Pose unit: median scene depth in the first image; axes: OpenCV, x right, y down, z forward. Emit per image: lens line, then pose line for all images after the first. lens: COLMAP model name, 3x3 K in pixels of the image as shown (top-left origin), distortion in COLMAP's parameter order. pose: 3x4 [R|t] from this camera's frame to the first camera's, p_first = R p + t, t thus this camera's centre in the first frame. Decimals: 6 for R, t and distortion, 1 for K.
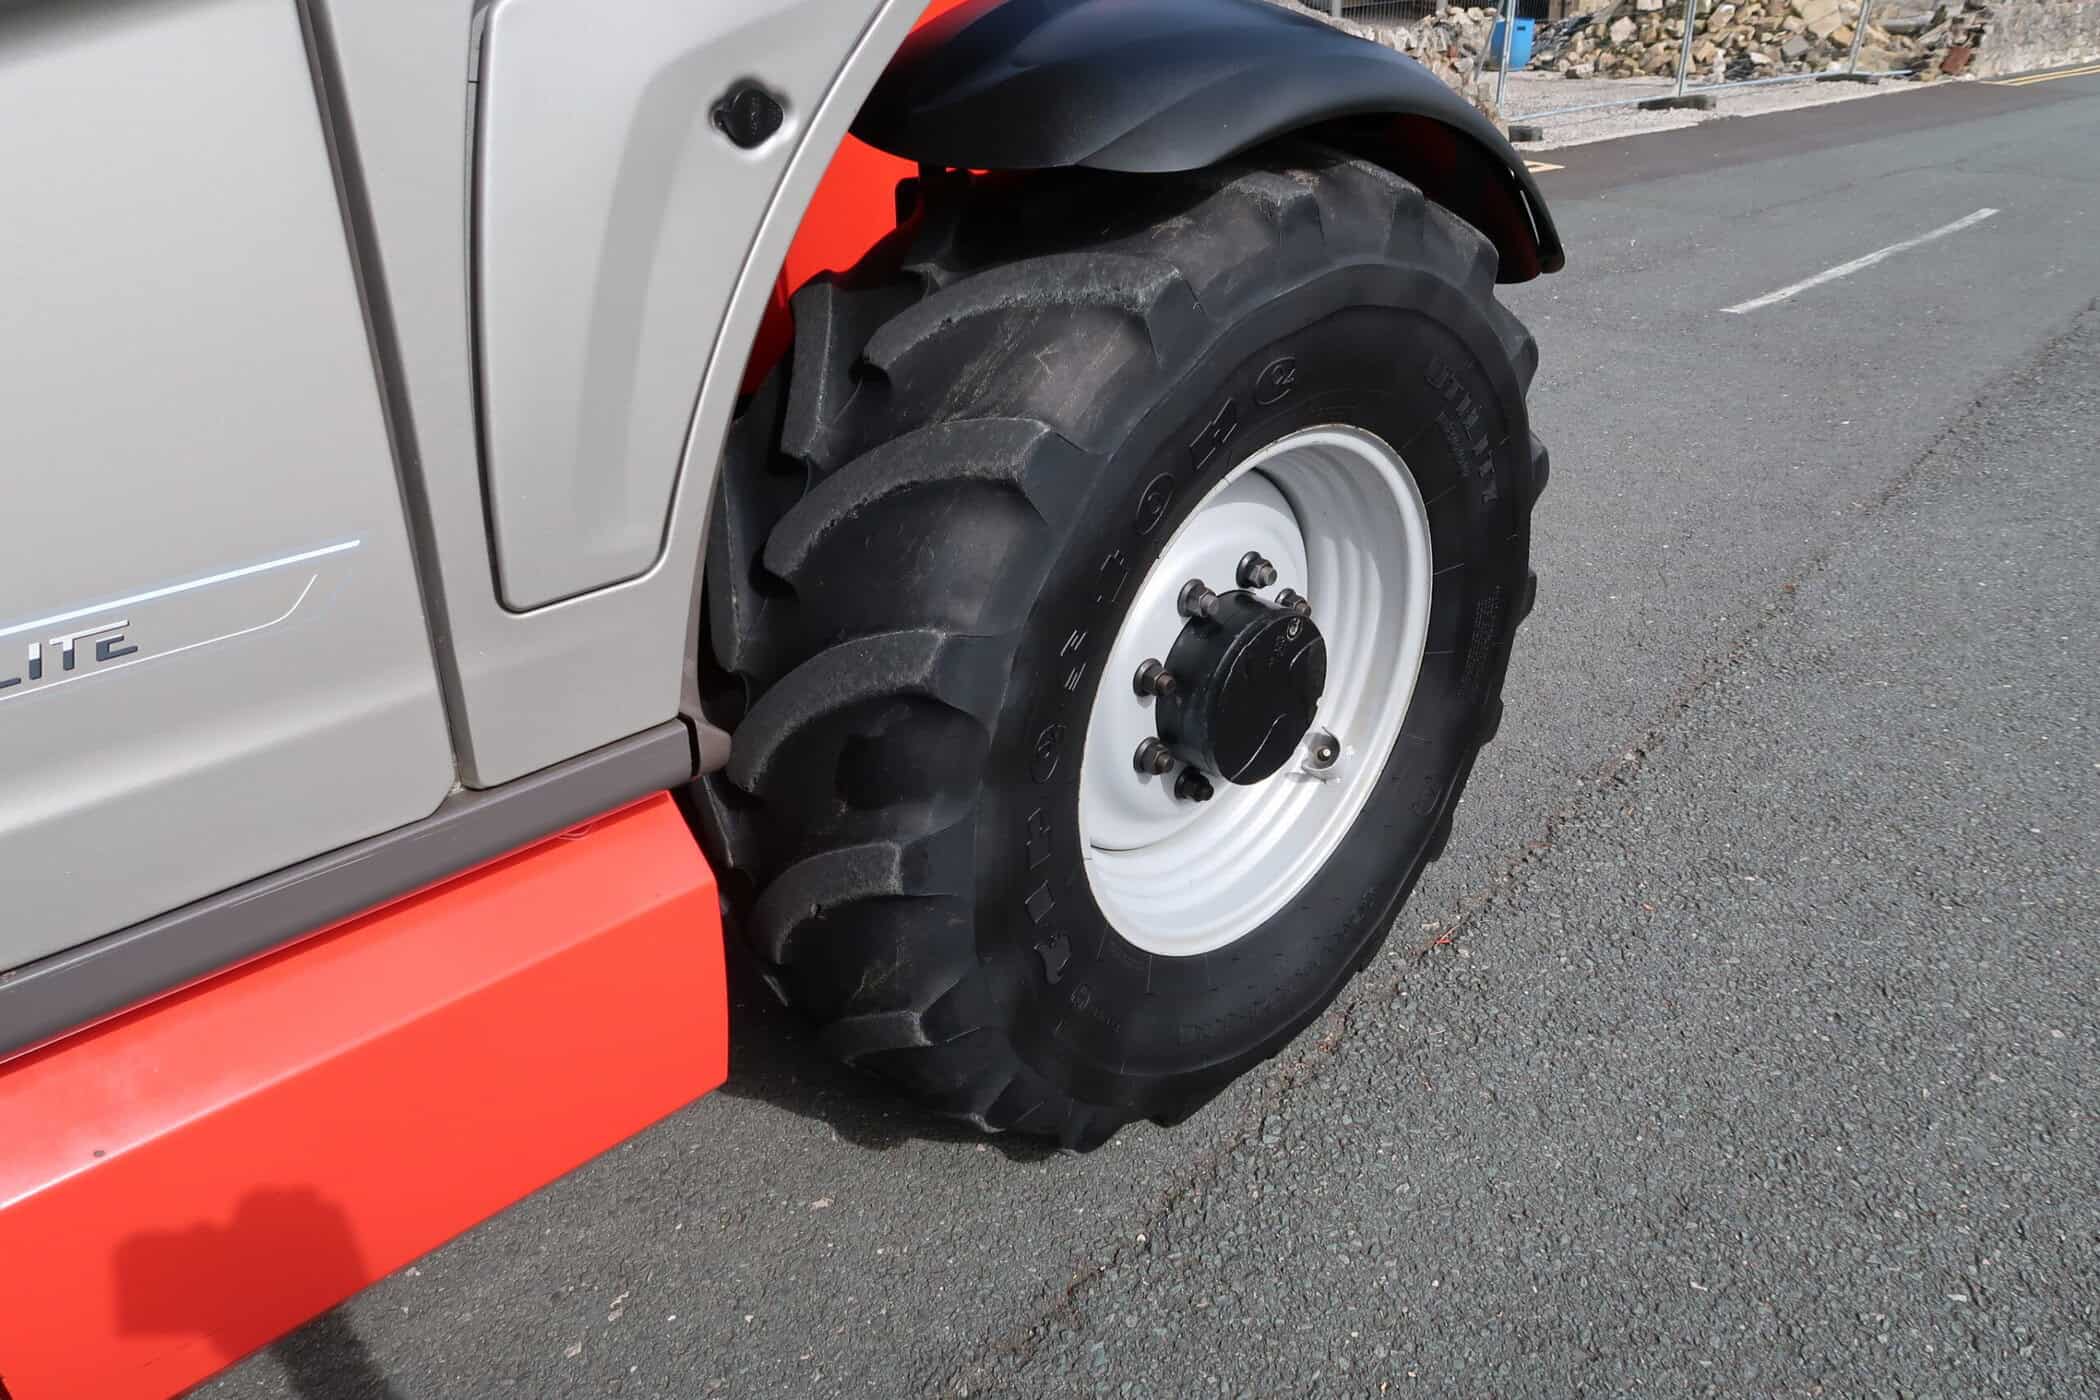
lens RADIAL K [[1439.3, 0, 1021.7], [0, 1439.3, 677.1], [0, 0, 1]] dist [-0.021656, 0.004084]
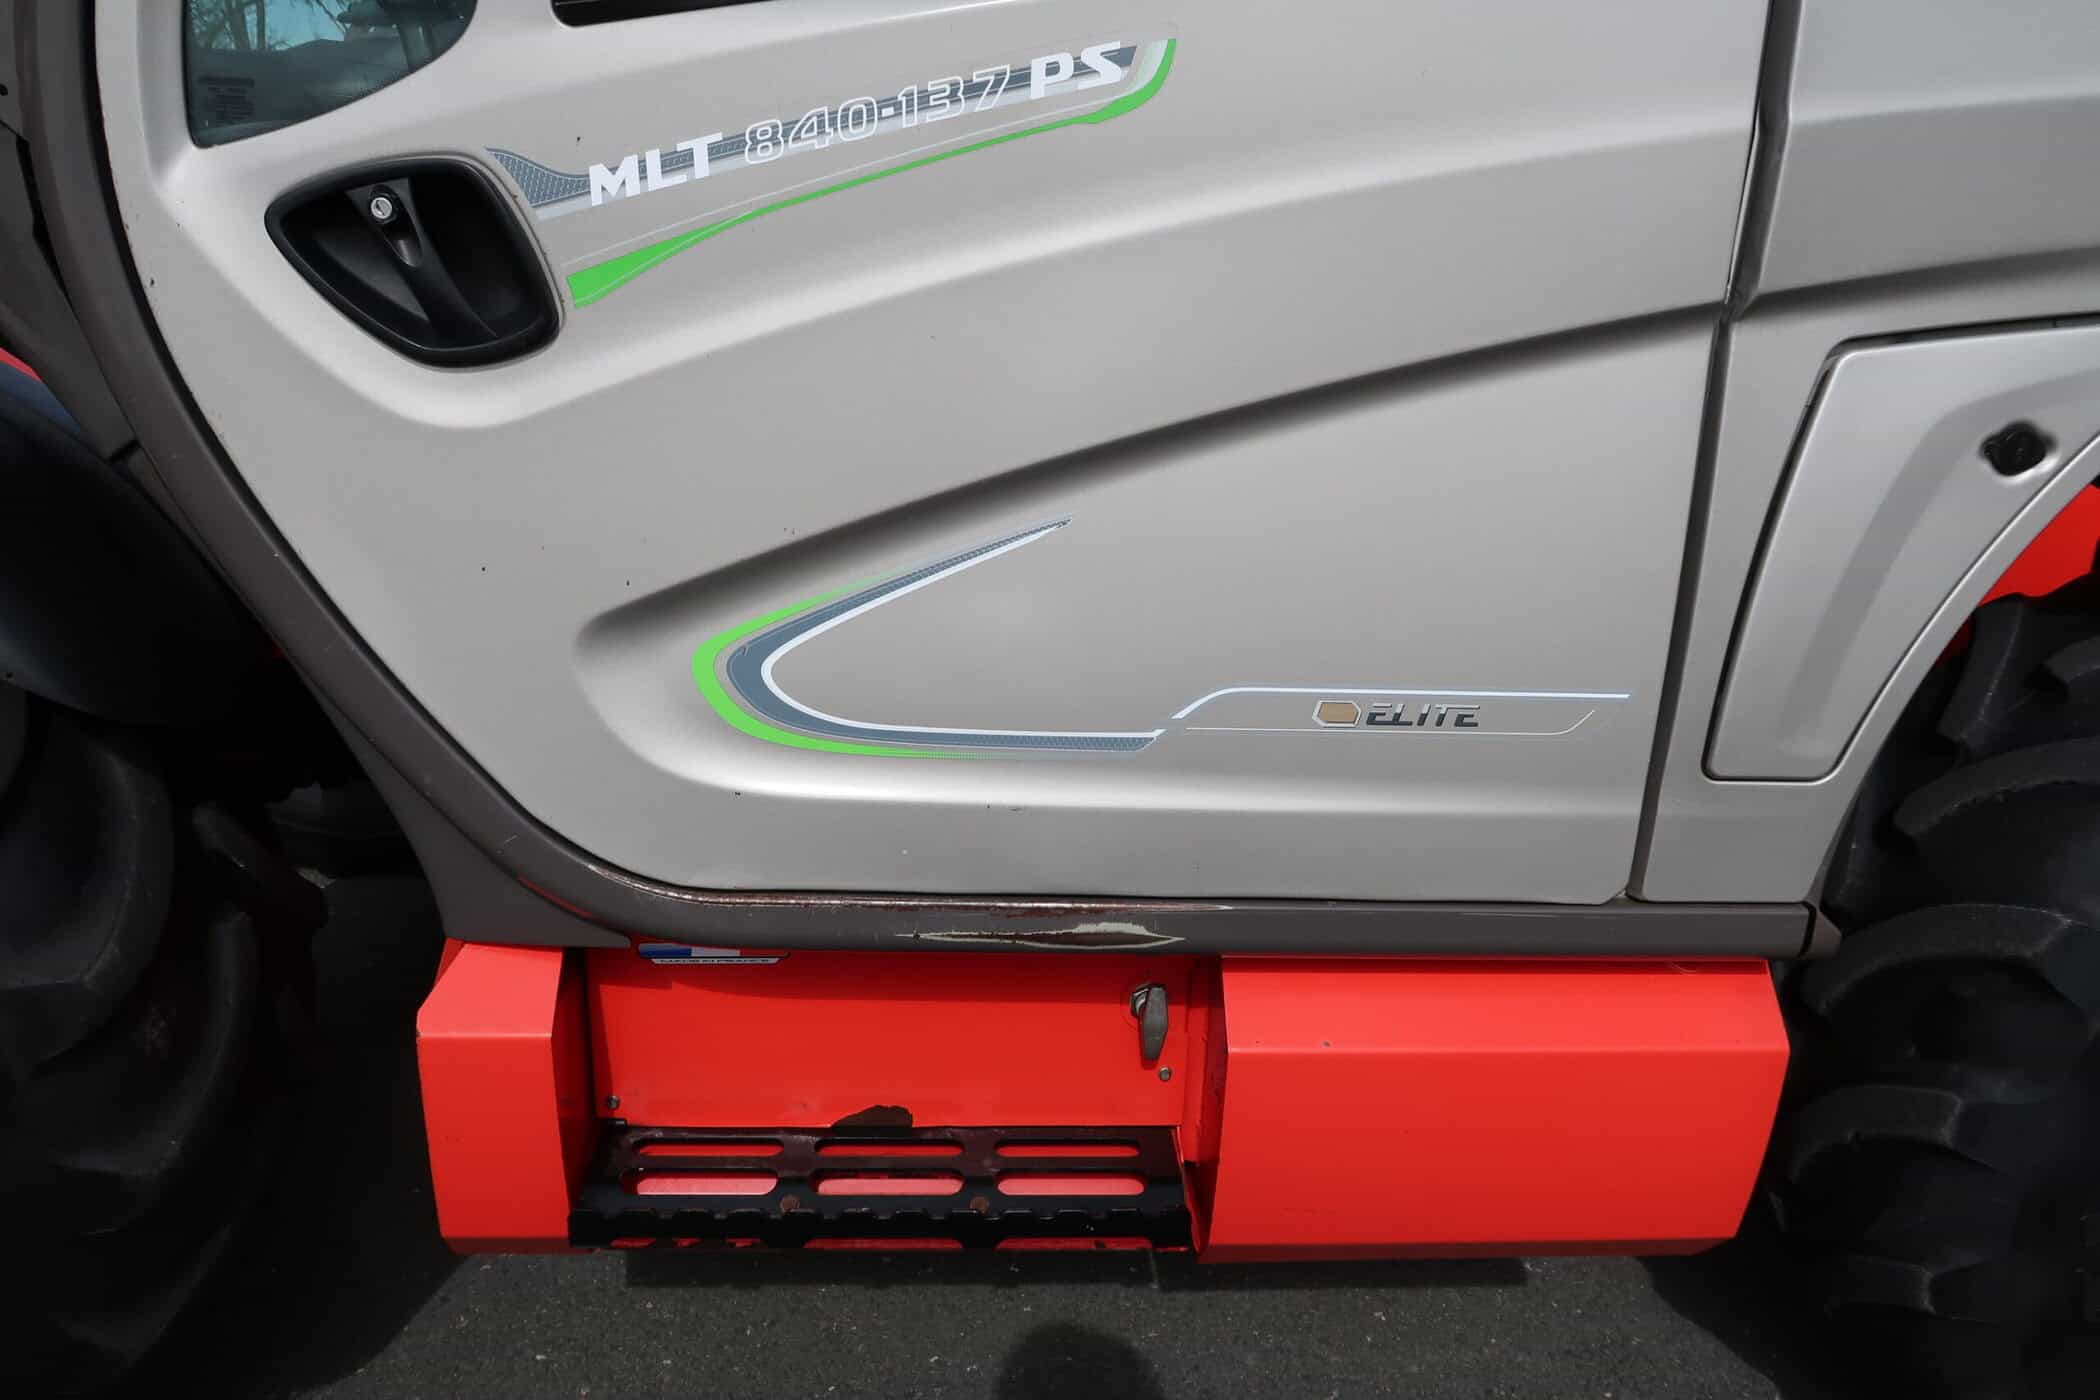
lens RADIAL K [[1439.3, 0, 1035.6], [0, 1439.3, 696.0], [0, 0, 1]] dist [-0.021656, 0.004084]
pose [[0.755656, 0.214475, -0.618857, -0.014204], [-0.324043, 0.943547, -0.068672, 0.129540], [0.569192, 0.252429, 0.782496, -0.304876]]
